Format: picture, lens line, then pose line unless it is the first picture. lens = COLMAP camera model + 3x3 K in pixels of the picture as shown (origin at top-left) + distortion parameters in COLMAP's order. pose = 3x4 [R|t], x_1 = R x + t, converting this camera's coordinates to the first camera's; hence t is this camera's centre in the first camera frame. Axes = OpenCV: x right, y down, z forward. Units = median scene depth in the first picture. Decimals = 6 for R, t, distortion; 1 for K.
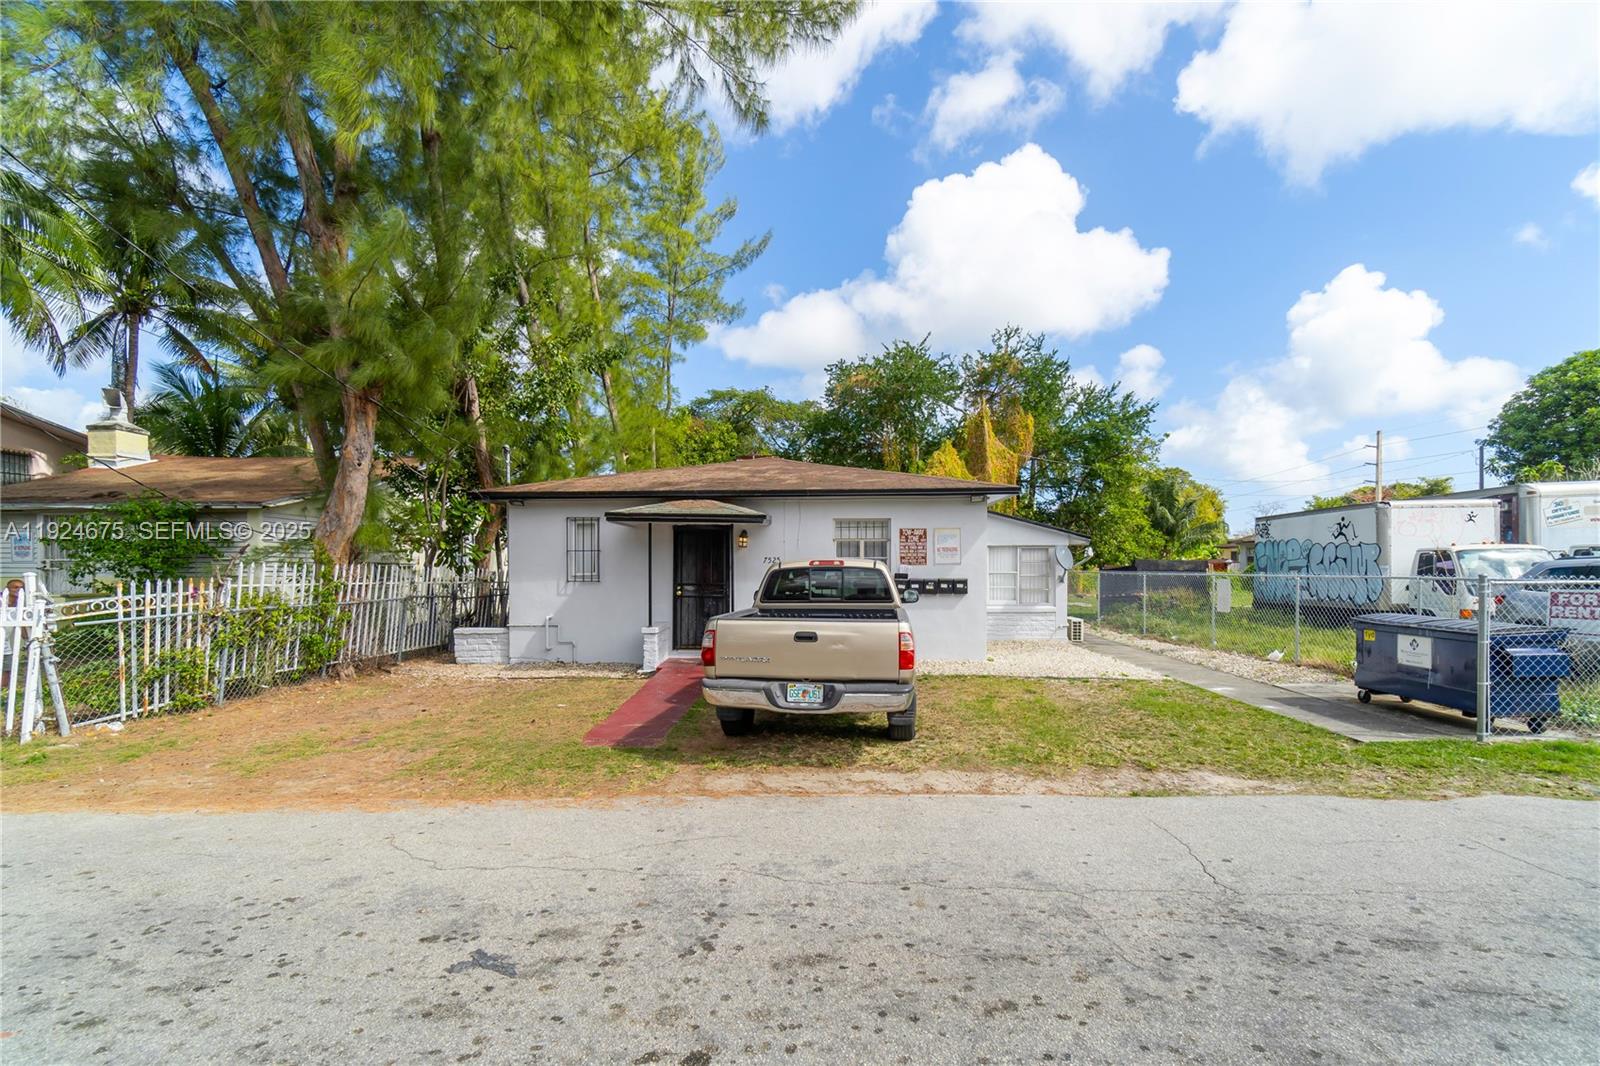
lens RADIAL K [[680.5, 0, 824.0], [0, 680.5, 567.4], [0, 0, 1]] dist [-0.001030, -0.000136]
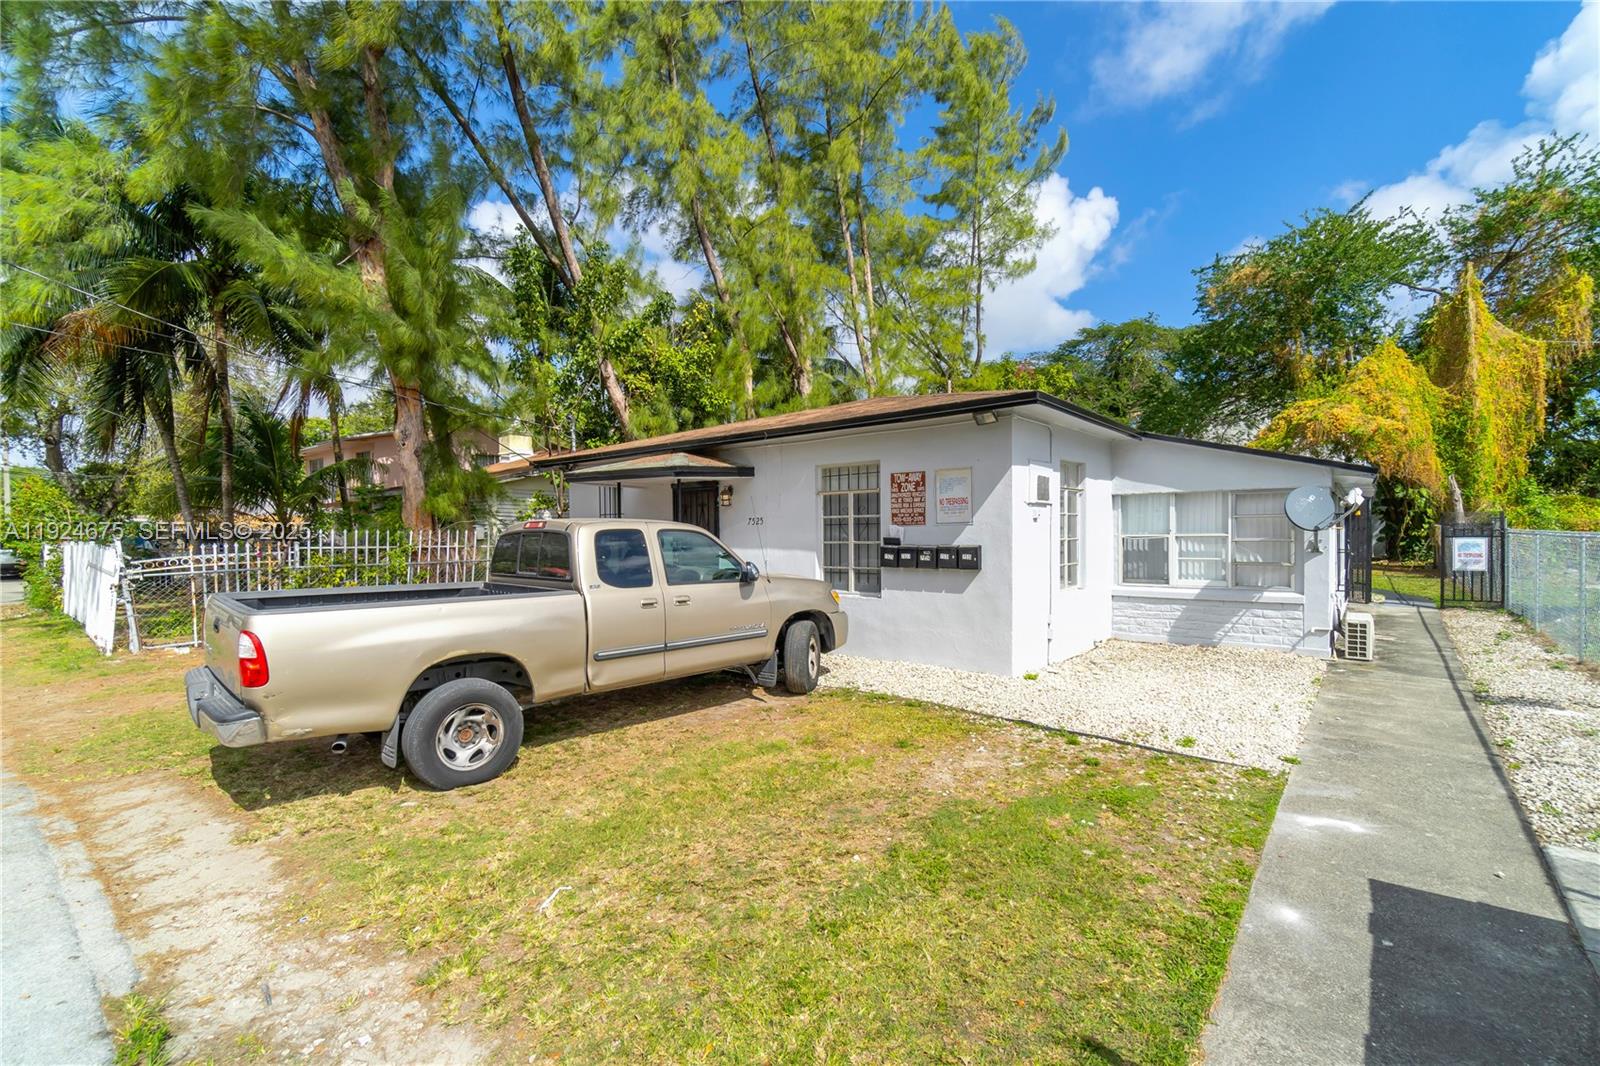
lens RADIAL K [[680.5, 0, 799.2], [0, 680.5, 536.4], [0, 0, 1]] dist [-0.001030, -0.000136]
pose [[0.797384, -0.001085, -0.603471, 0.461400], [0.007358, 0.999942, 0.007924, 0.001304], [0.603427, -0.010759, 0.797345, 0.389021]]
